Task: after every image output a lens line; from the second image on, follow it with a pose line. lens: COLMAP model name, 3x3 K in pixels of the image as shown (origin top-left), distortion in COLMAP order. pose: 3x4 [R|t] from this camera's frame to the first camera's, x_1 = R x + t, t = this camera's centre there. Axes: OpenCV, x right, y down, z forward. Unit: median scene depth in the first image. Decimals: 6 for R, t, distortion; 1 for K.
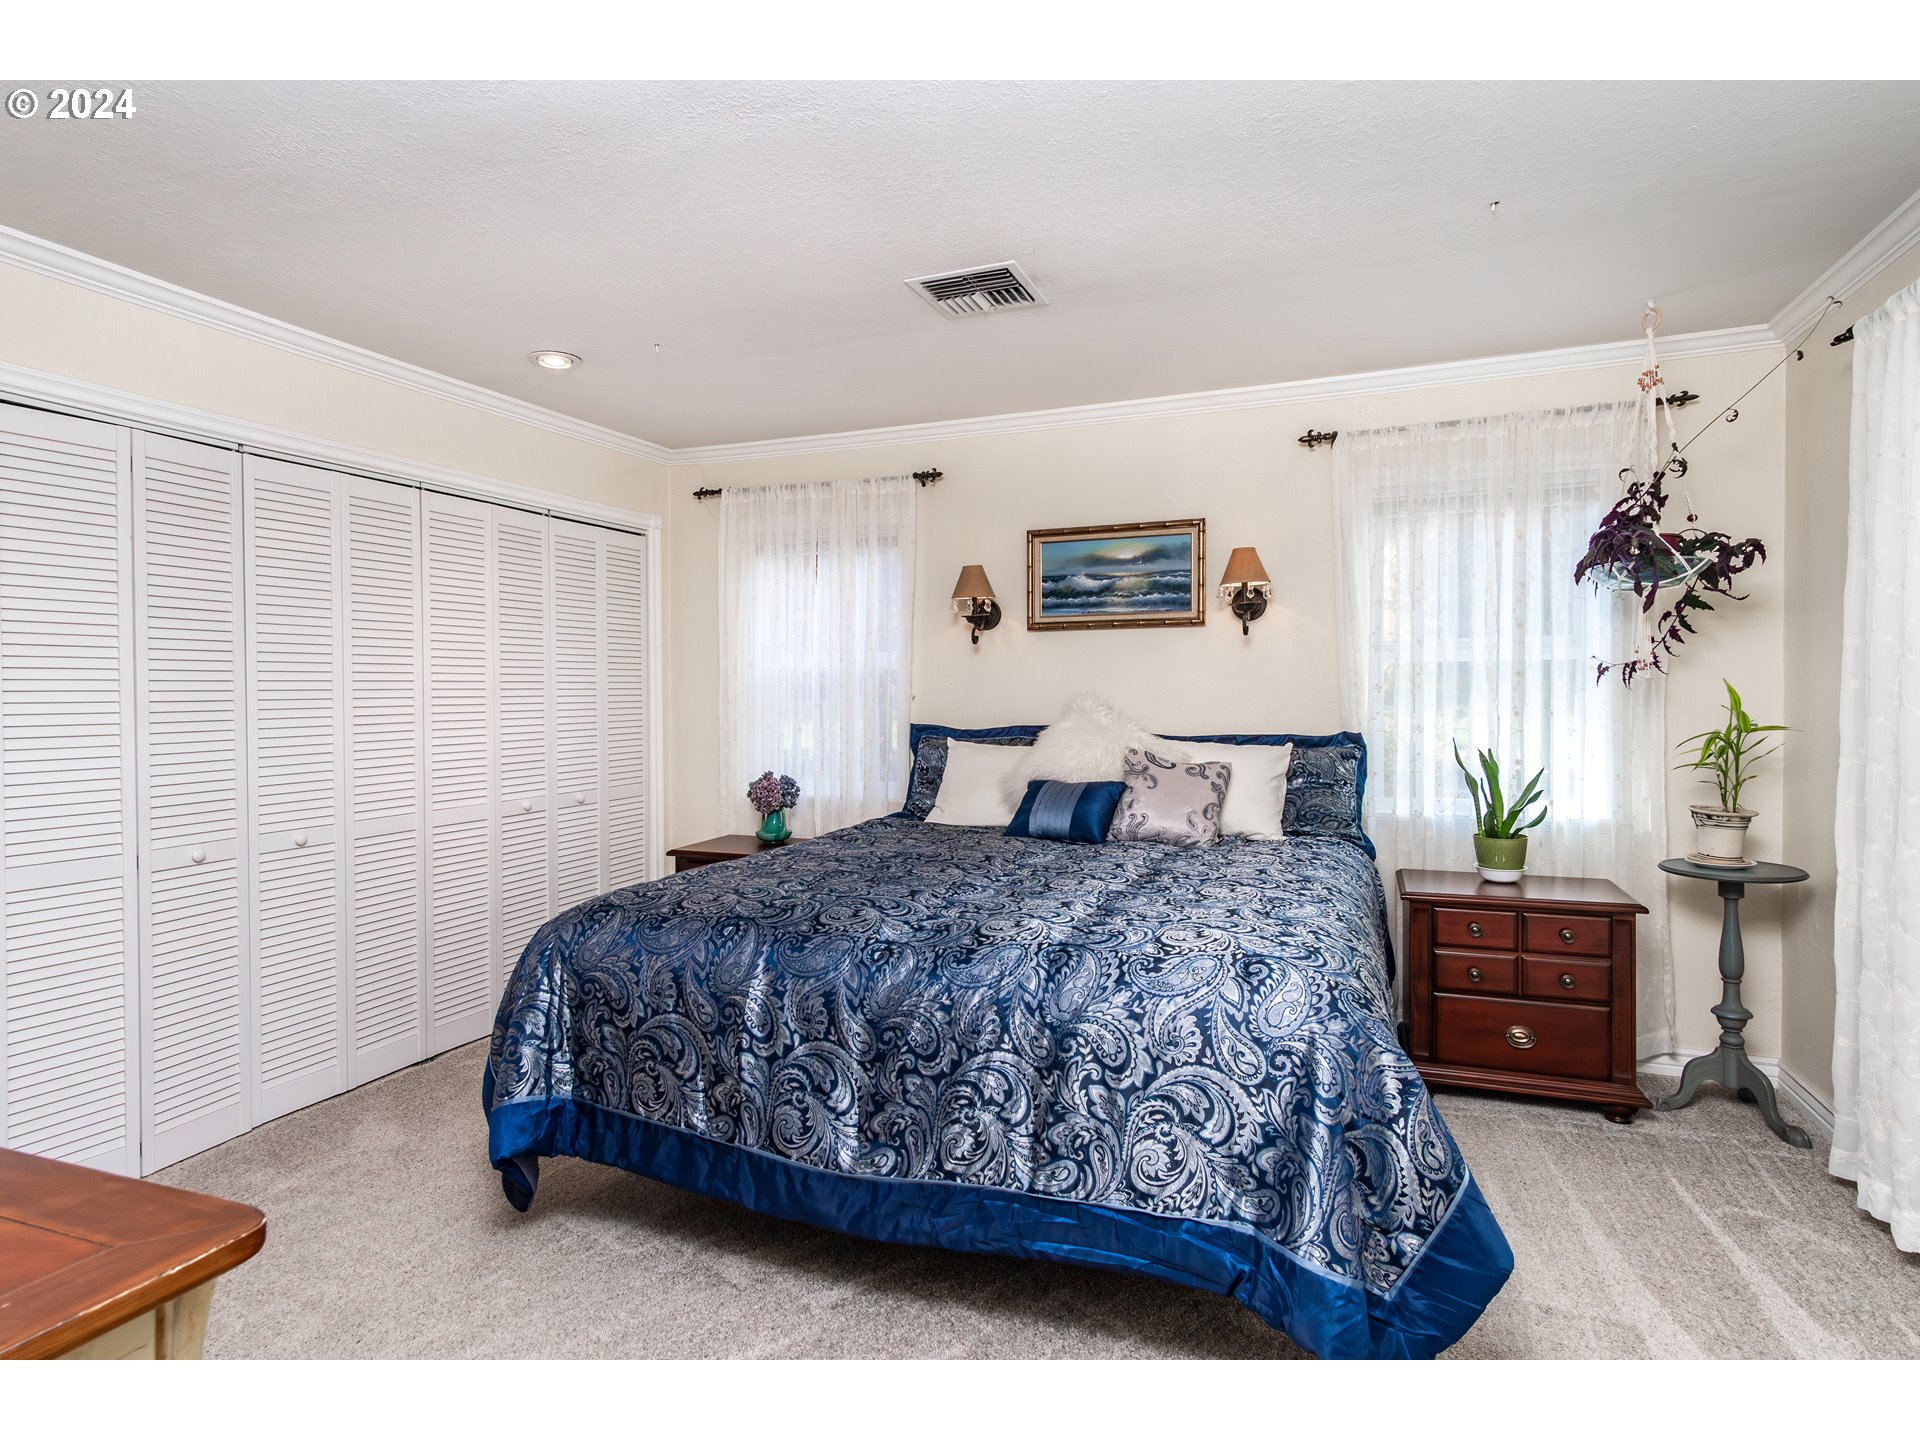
lens RADIAL K [[1048.2, 0, 952.7], [0, 1048.2, 721.2], [0, 0, 1]] dist [0.003415, 0.000582]
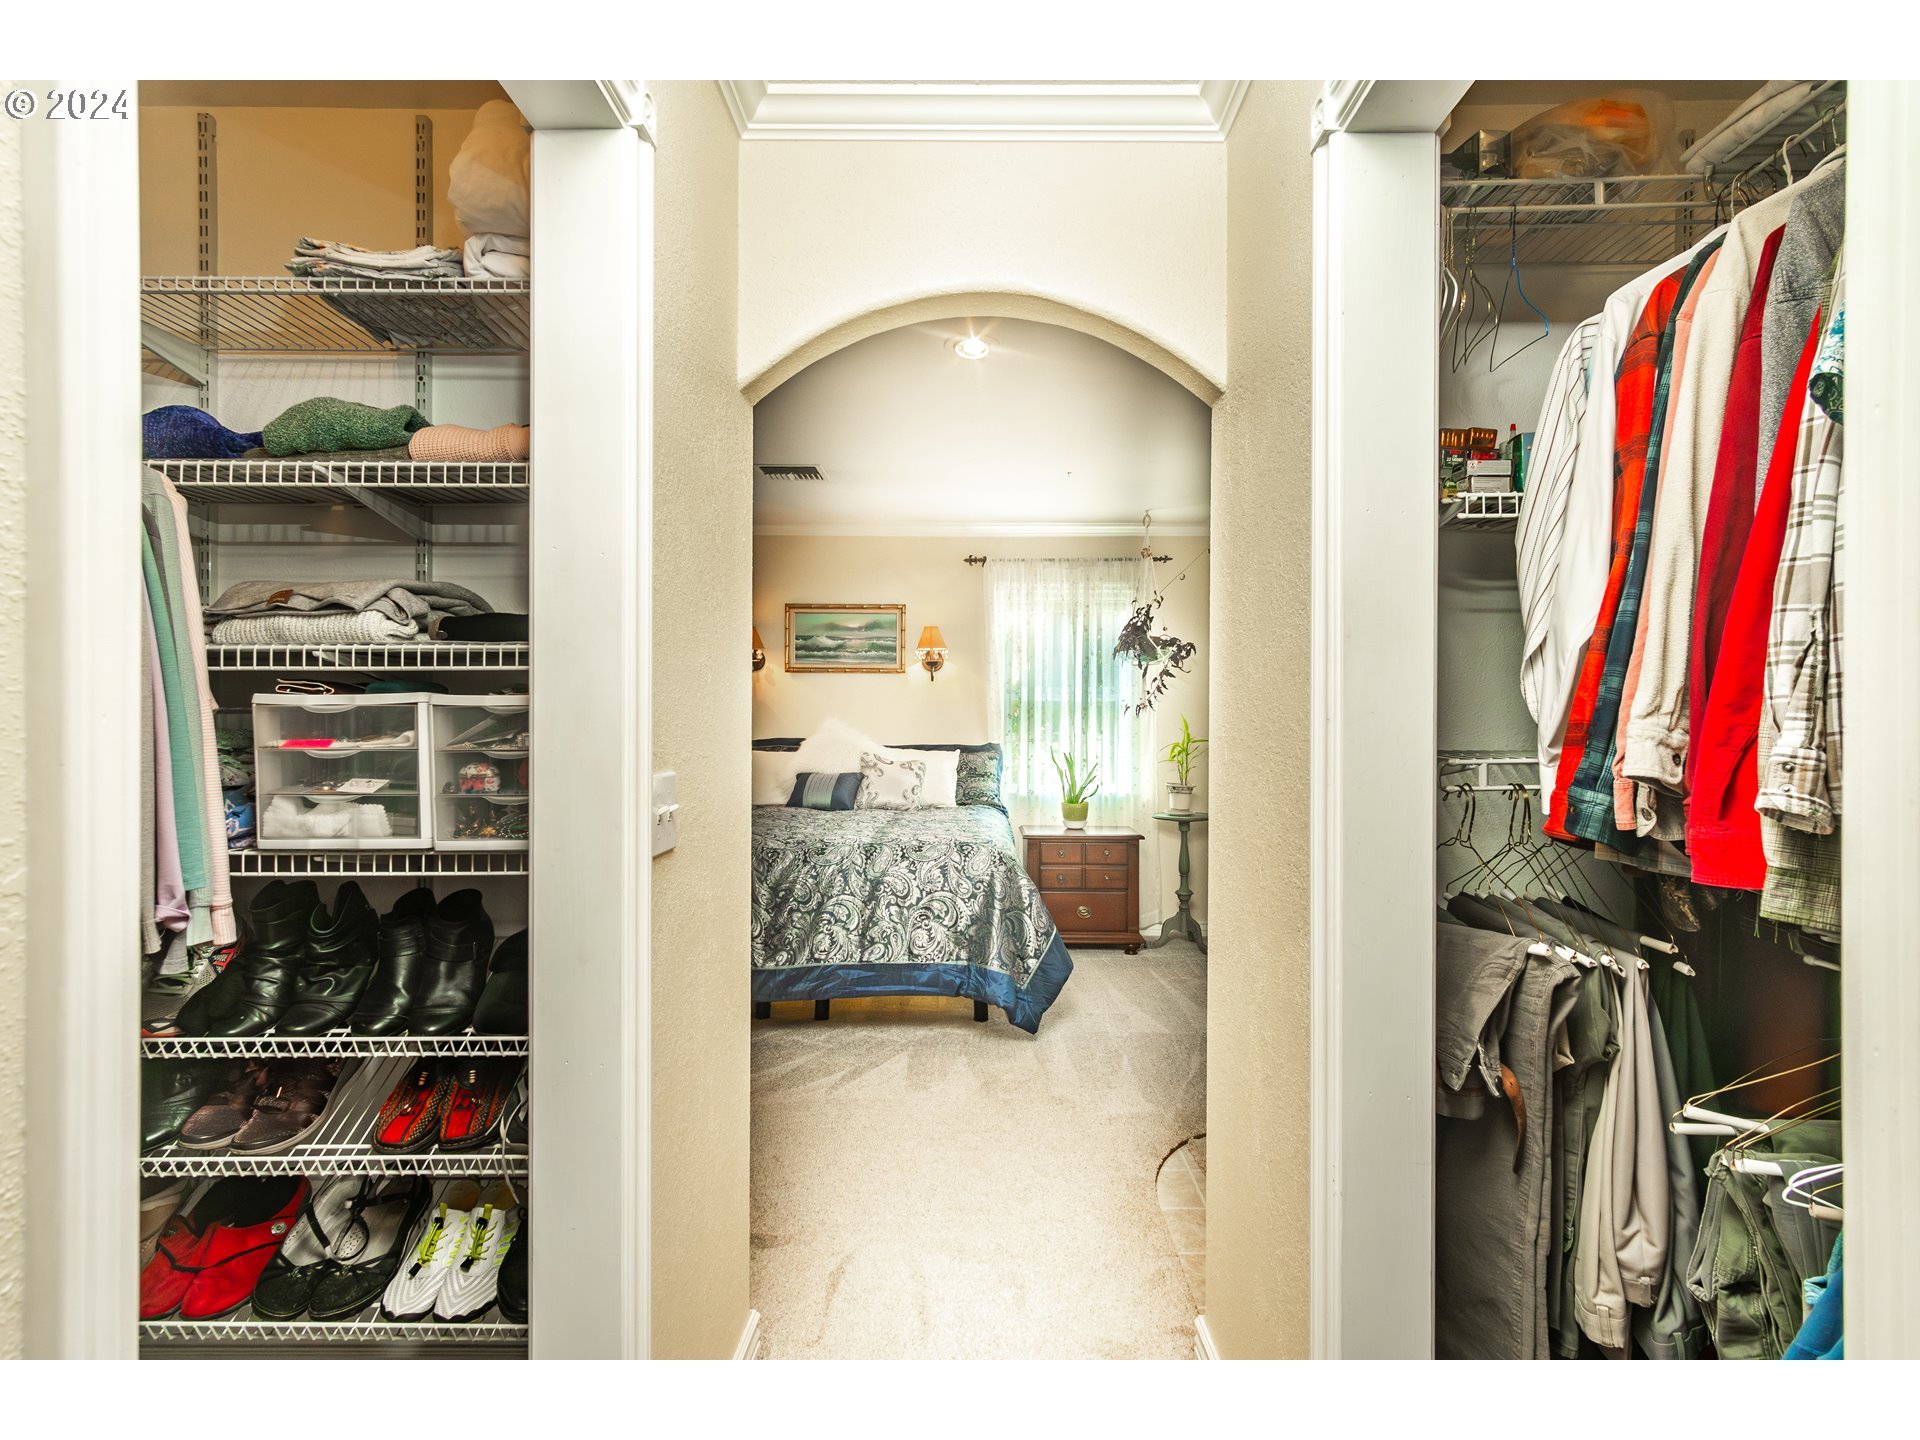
lens RADIAL K [[1288.2, 0, 960.0], [0, 1288.2, 720.0], [0, 0, 1]] dist [-0.001518, -0.000575]
pose [[0.930621, 0.015368, 0.365663, -0.485955], [-0.005739, 0.999608, -0.027406, 0.036262], [-0.365941, 0.023406, 0.930344, -1.019960]]
